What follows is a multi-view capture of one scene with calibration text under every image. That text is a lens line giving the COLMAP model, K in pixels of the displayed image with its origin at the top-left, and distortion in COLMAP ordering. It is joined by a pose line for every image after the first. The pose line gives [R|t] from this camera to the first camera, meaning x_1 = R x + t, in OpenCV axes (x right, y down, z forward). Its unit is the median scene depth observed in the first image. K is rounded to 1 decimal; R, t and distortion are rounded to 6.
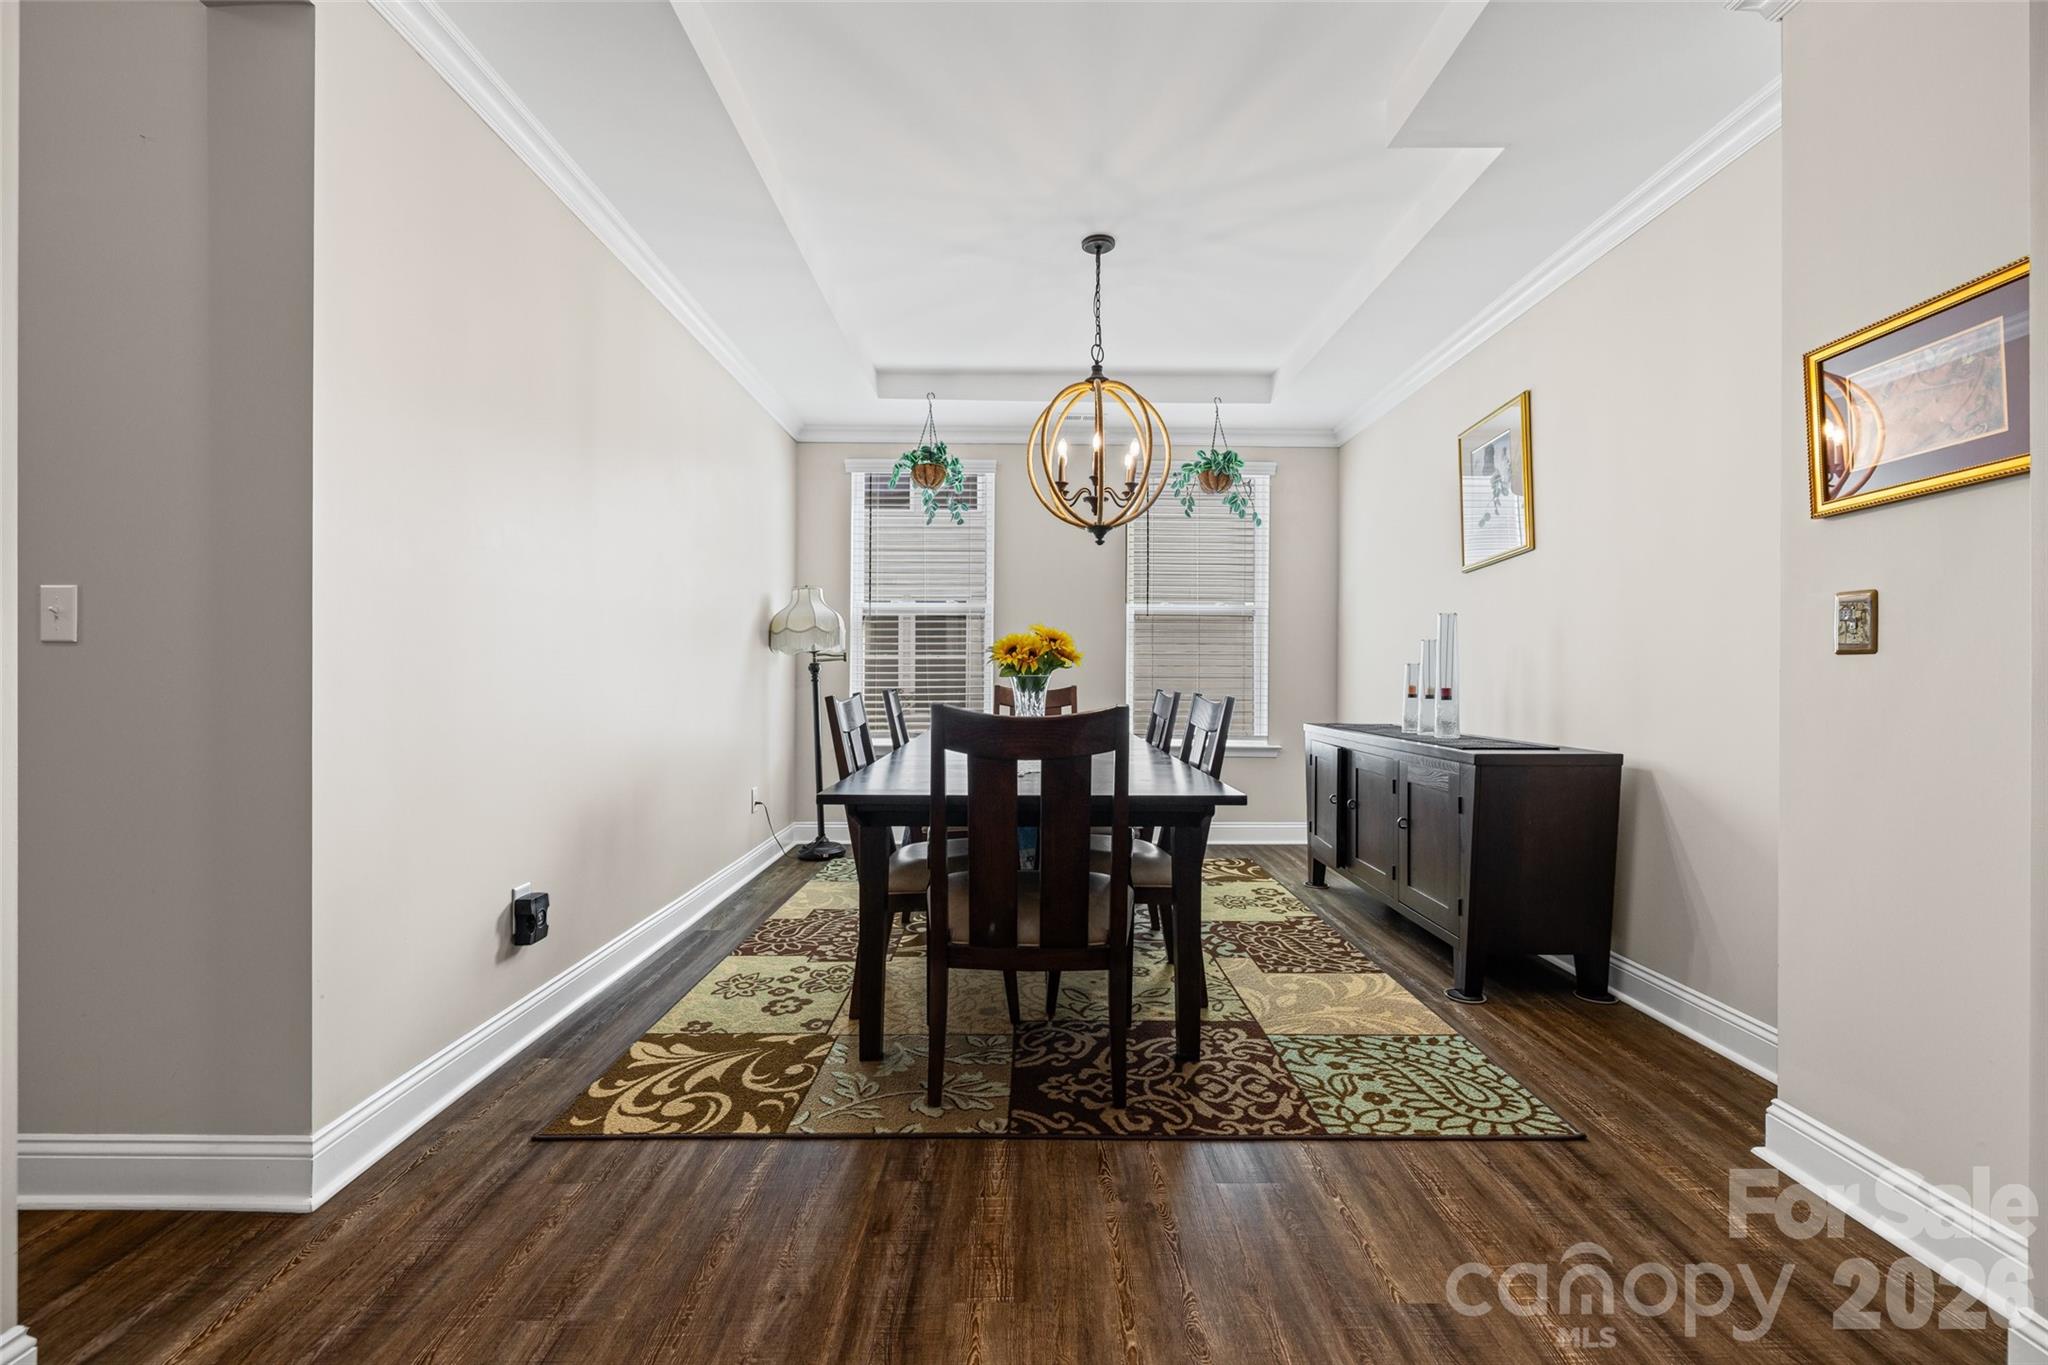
lens RADIAL K [[872.8, 0, 1038.7], [0, 872.8, 667.1], [0, 0, 1]] dist [-0.001906, 0.000938]
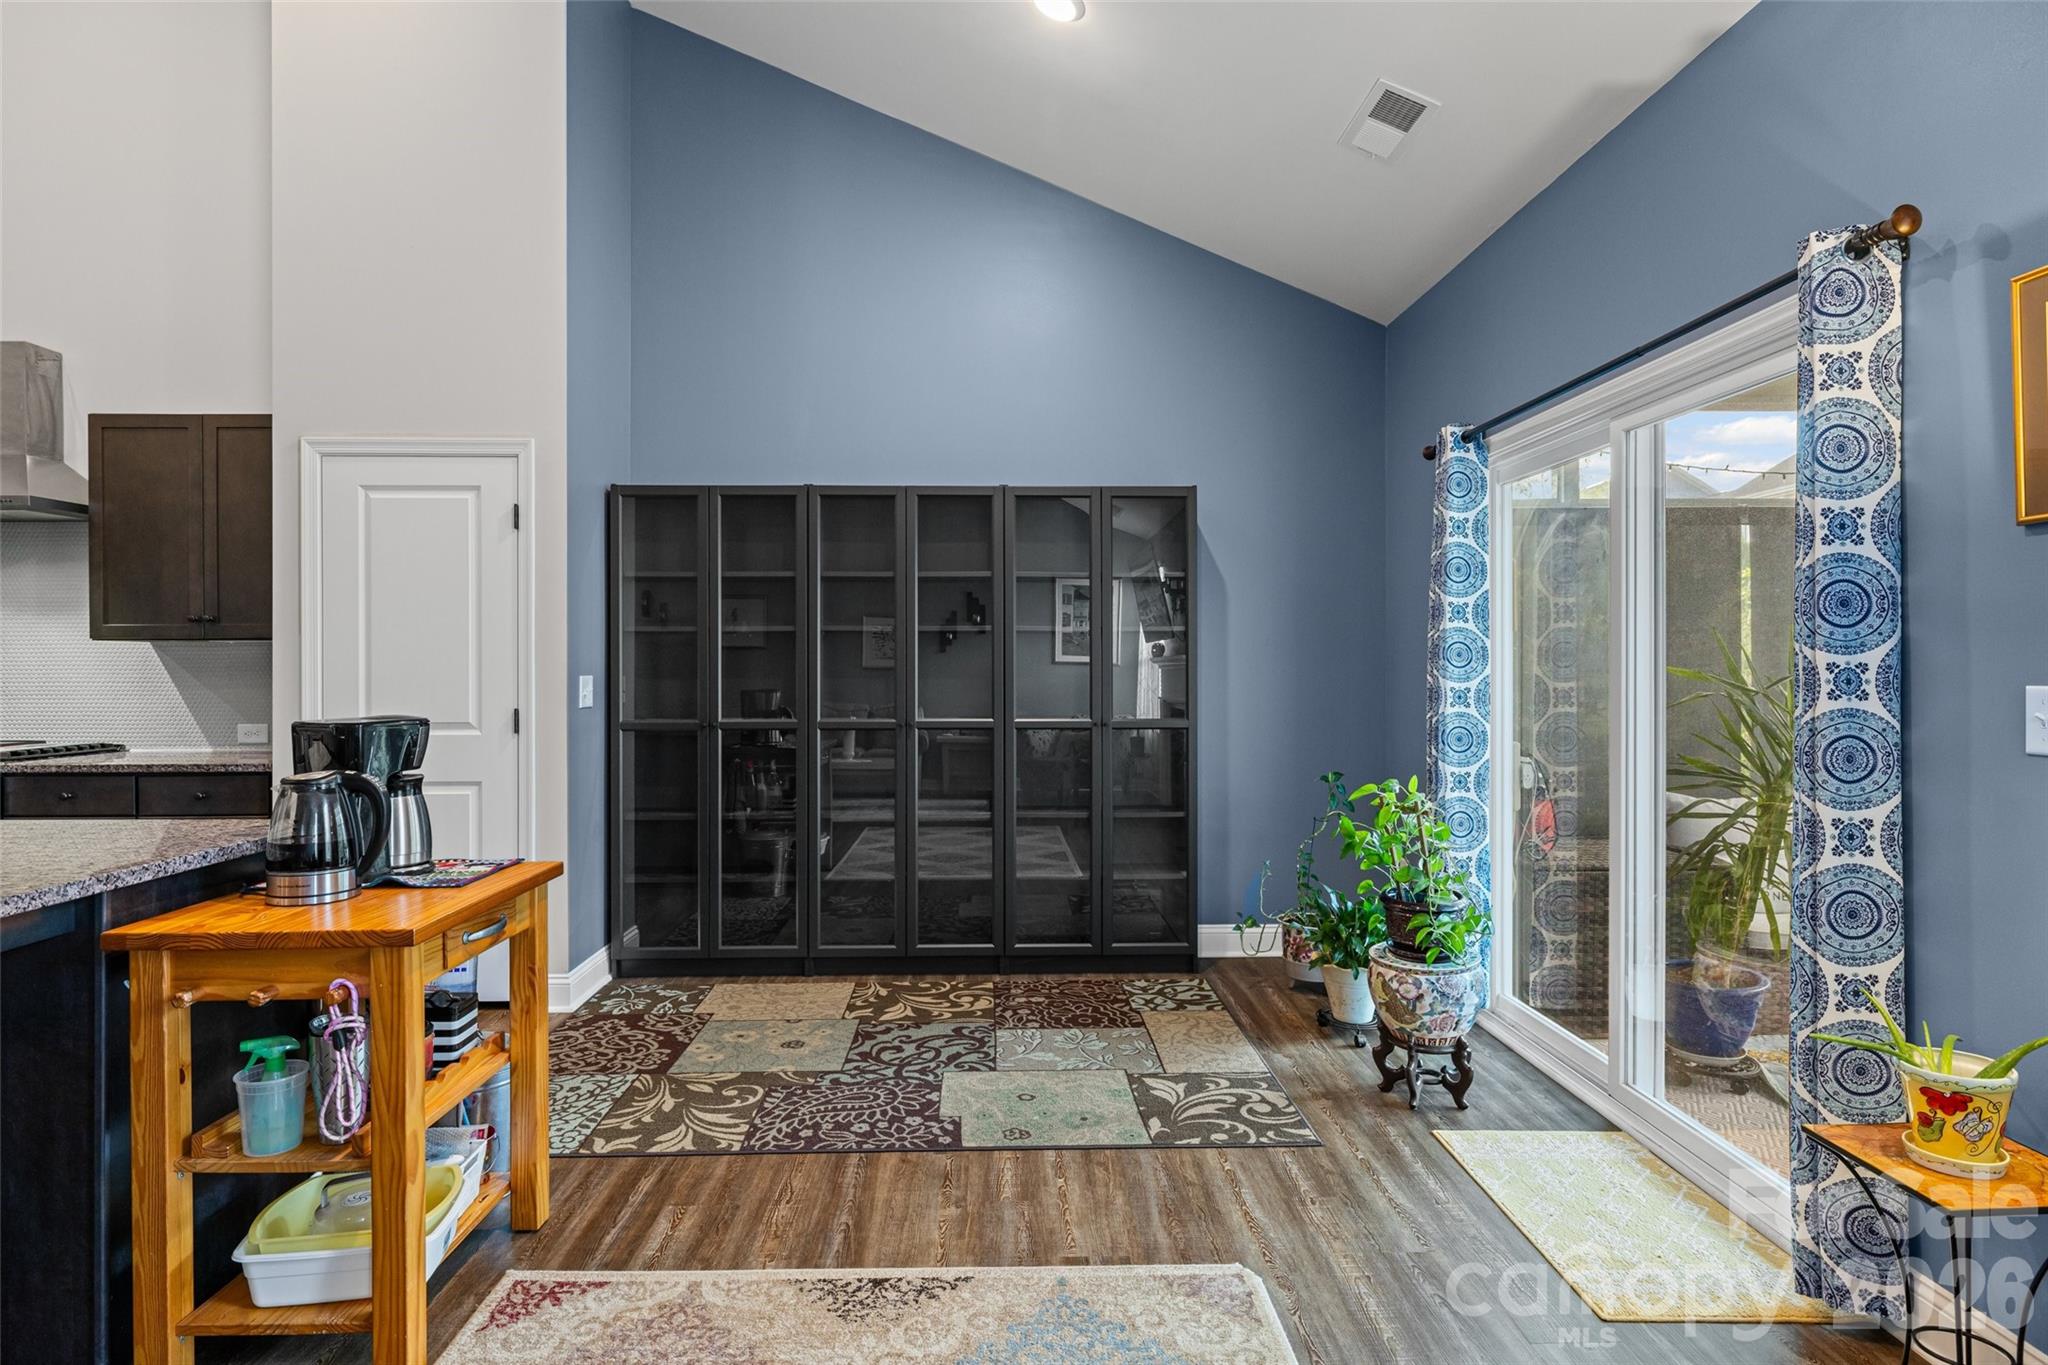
lens RADIAL K [[1075.0, 0, 1029.5], [0, 1075.0, 674.4], [0, 0, 1]] dist [-0.001853, -0.000180]
pose [[-0.013506, -0.015344, 0.999791, -2.493741], [-0.000055, 0.999882, 0.015344, -0.224974], [-0.999909, 0.000152, -0.013506, 0.796983]]
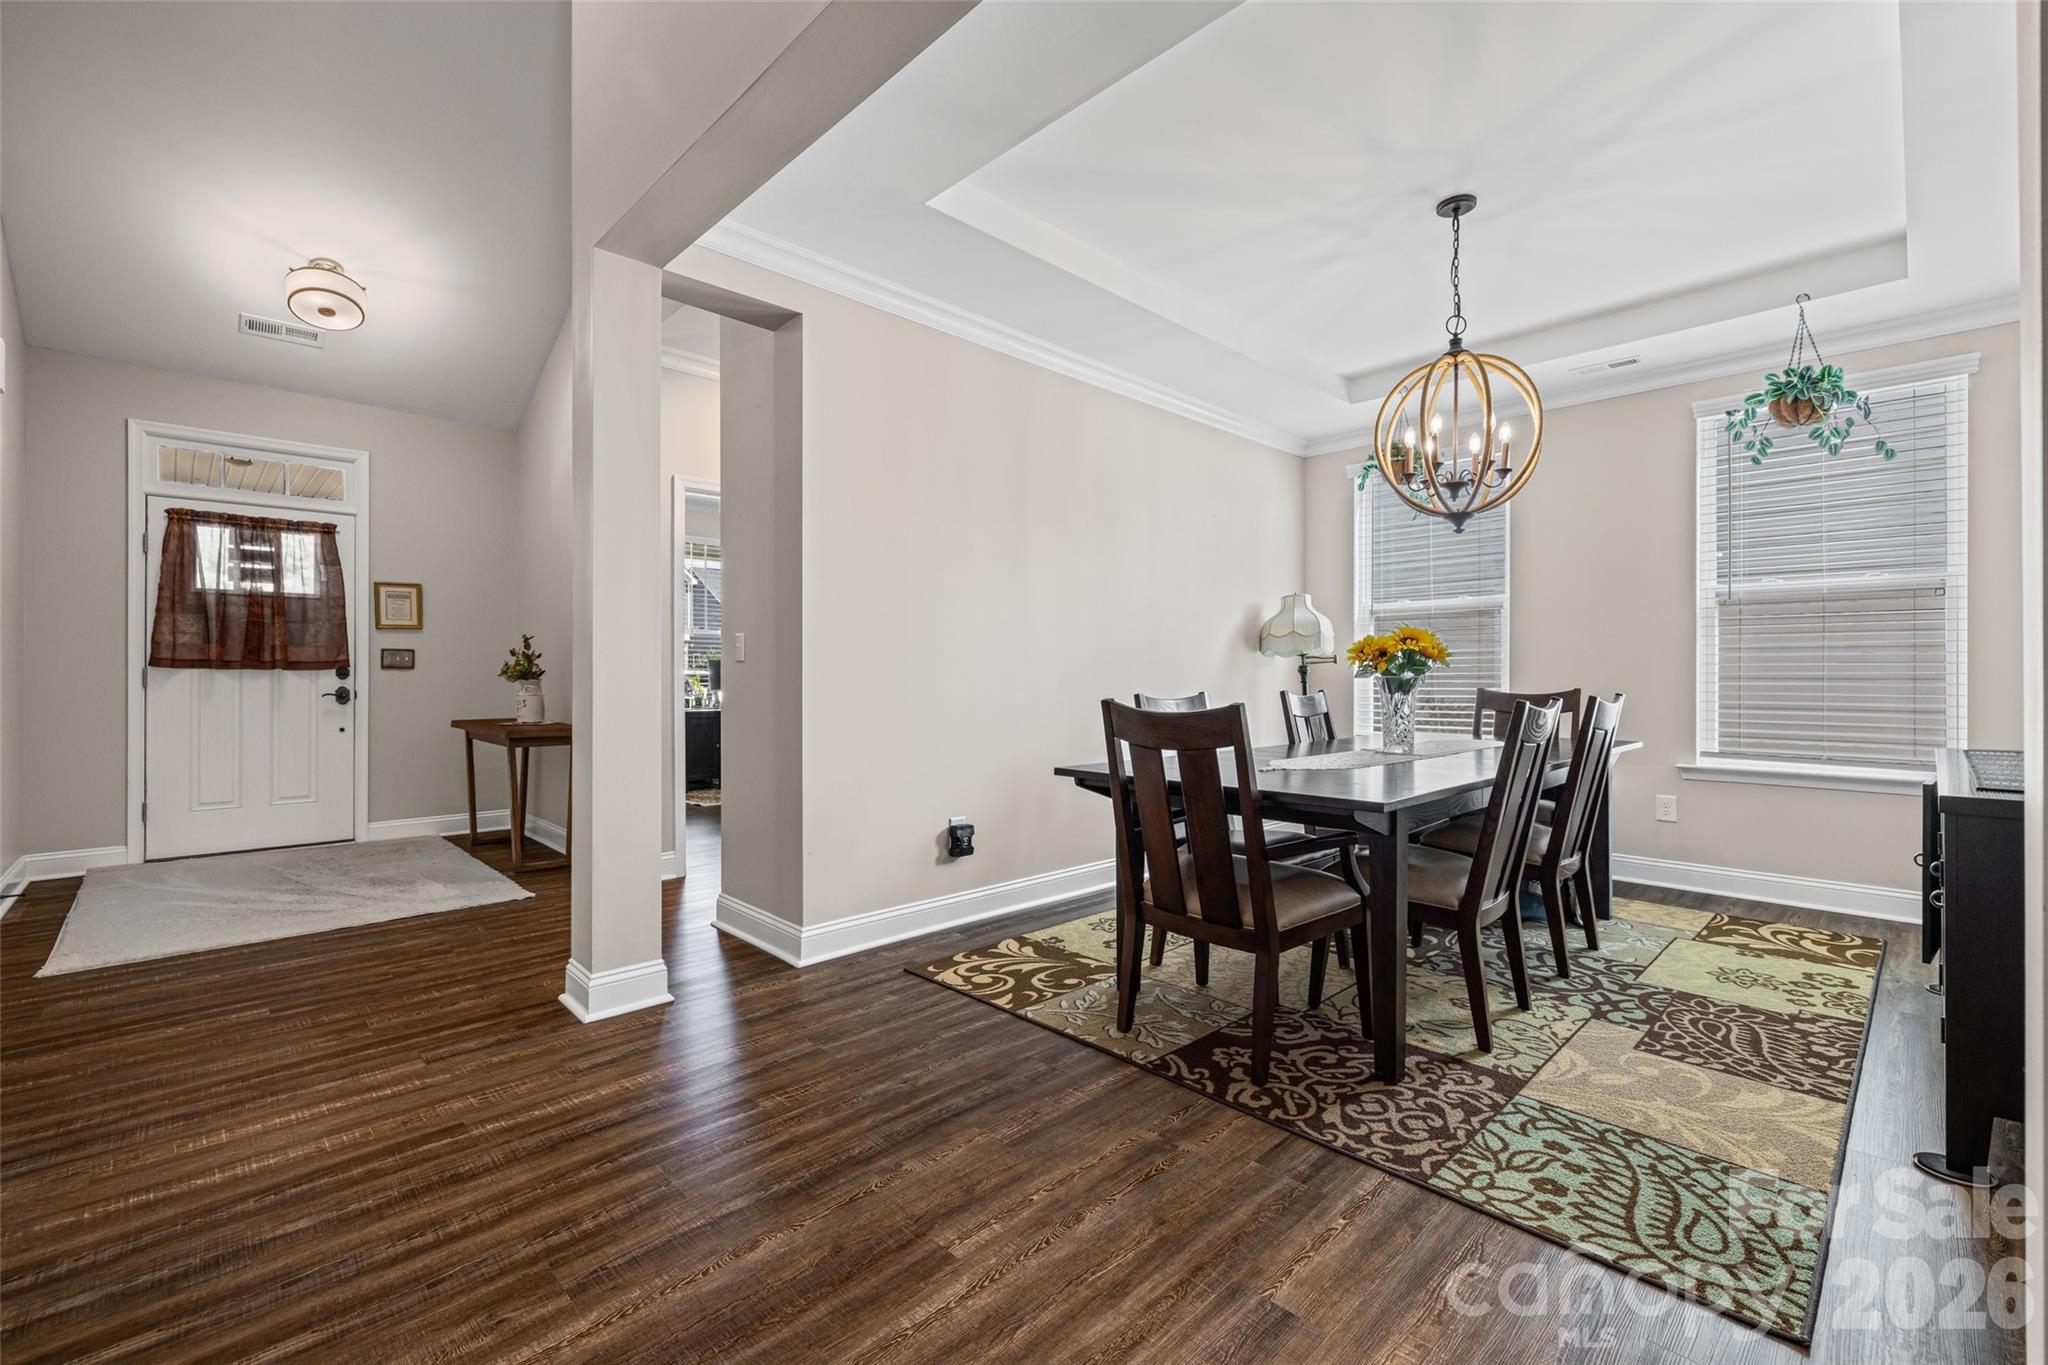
lens RADIAL K [[872.8, 0, 1033.7], [0, 872.8, 664.3], [0, 0, 1]] dist [-0.001906, 0.000938]
pose [[0.682767, -0.013154, -0.730518, 0.624027], [0.008208, 0.999913, -0.010333, 0.003885], [0.730590, 0.001059, 0.682815, 0.073709]]
